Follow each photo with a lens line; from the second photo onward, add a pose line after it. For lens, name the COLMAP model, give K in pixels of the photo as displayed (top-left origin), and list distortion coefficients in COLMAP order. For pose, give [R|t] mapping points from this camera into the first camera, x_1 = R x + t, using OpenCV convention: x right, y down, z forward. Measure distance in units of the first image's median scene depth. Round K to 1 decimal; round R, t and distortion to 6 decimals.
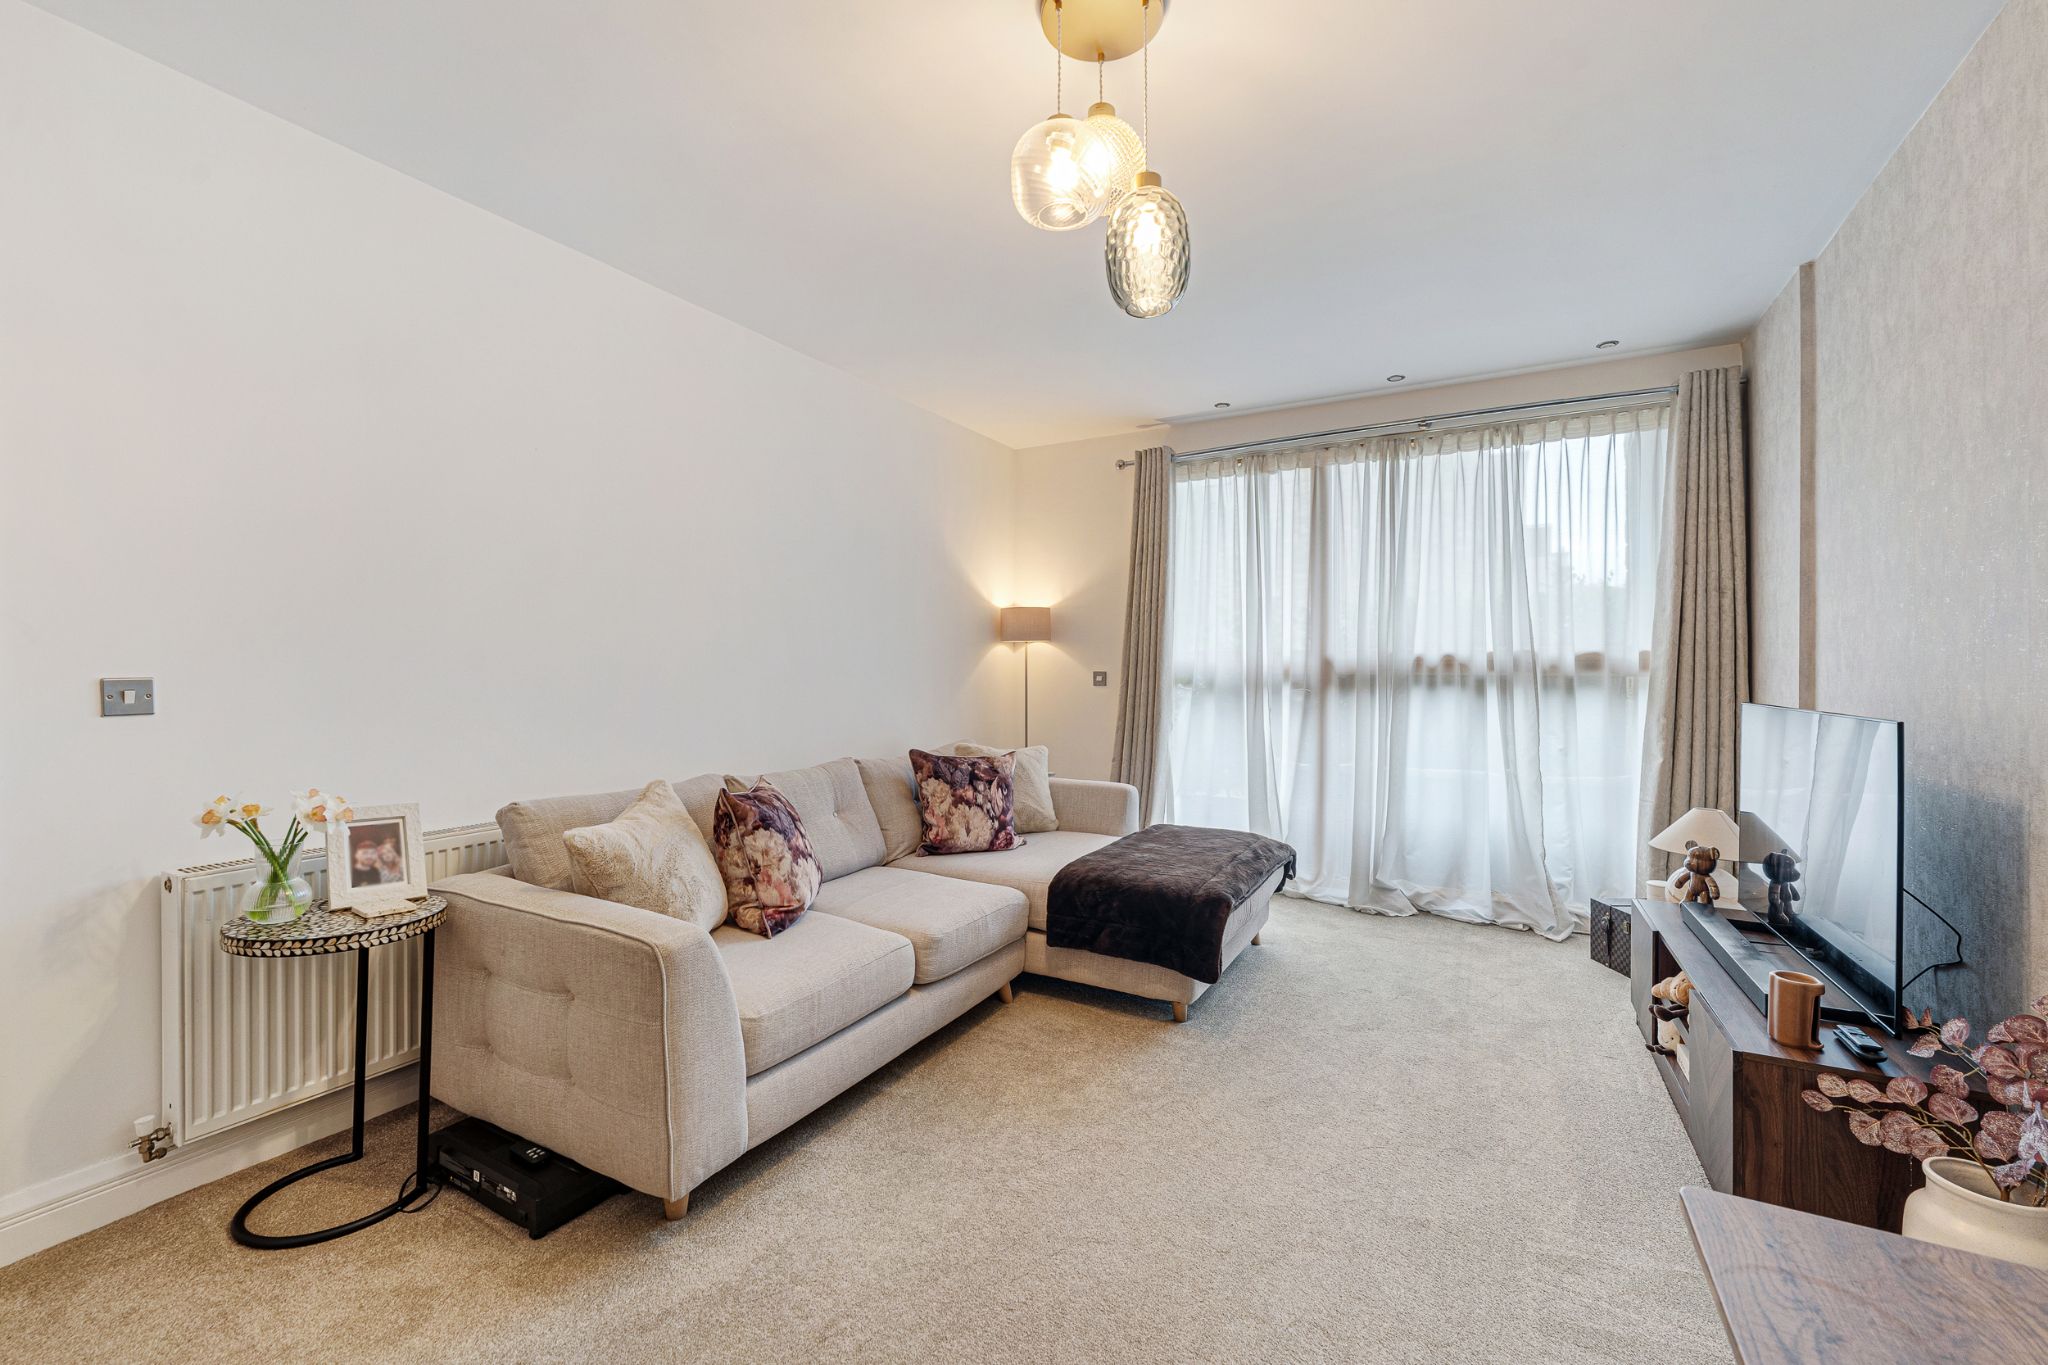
lens RADIAL K [[857.4, 0, 1024.0], [0, 857.4, 682.5], [0, 0, 1]] dist [0.030926, -0.000209]
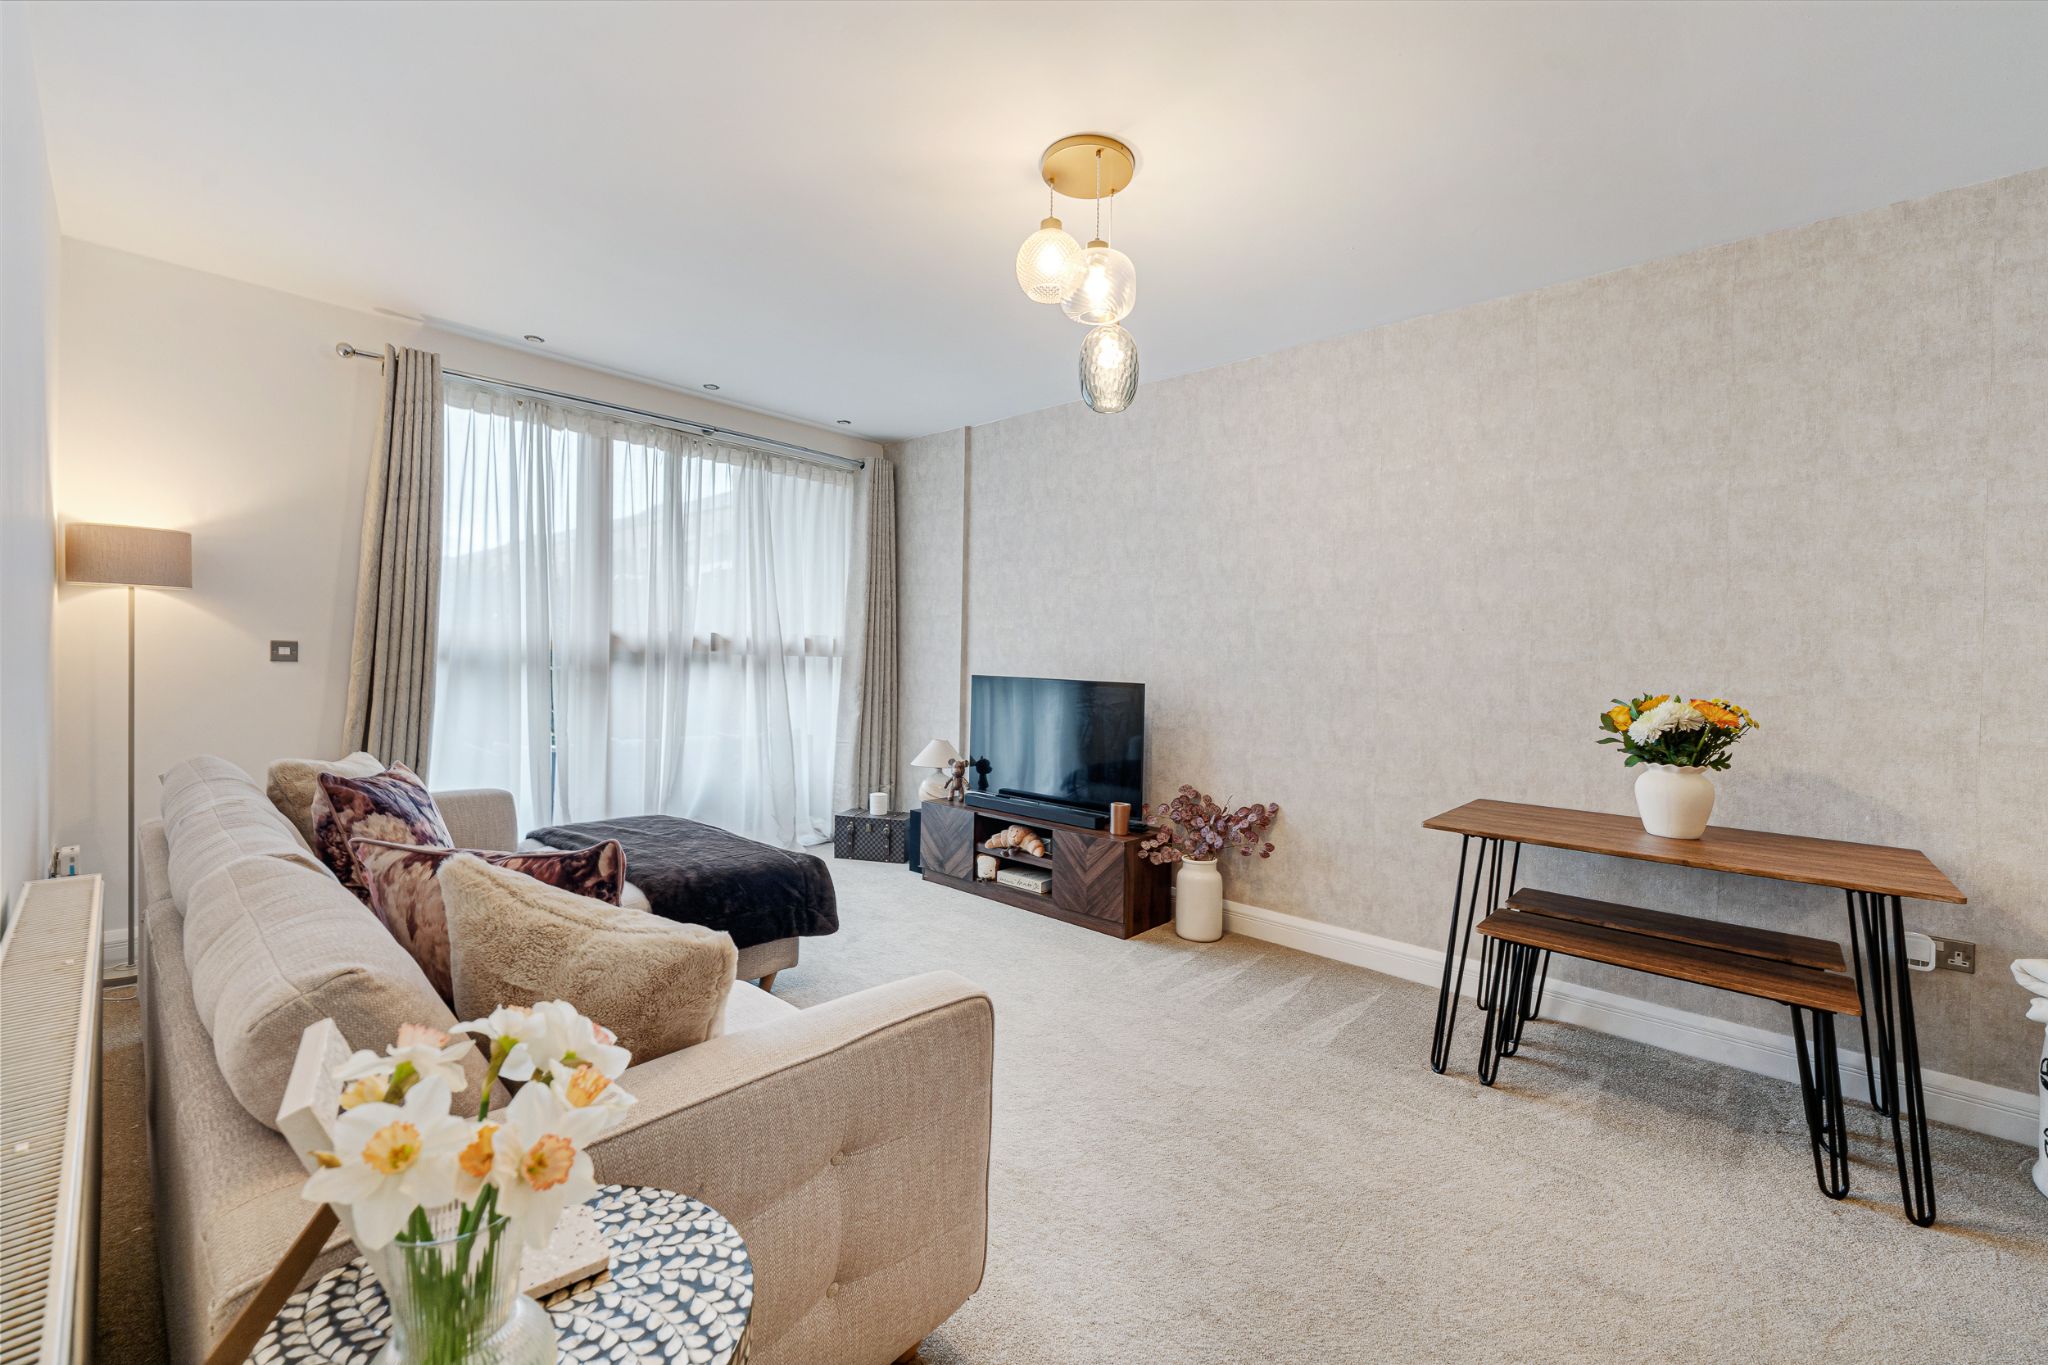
lens RADIAL K [[837.9, 0, 1024.0], [0, 837.9, 682.5], [0, 0, 1]] dist [-0.000639, -0.000331]
pose [[0.235816, -0.025824, 0.971454, -0.504650], [-0.012005, 0.999493, 0.029484, -0.007751], [-0.971723, -0.018615, 0.235387, 0.332716]]
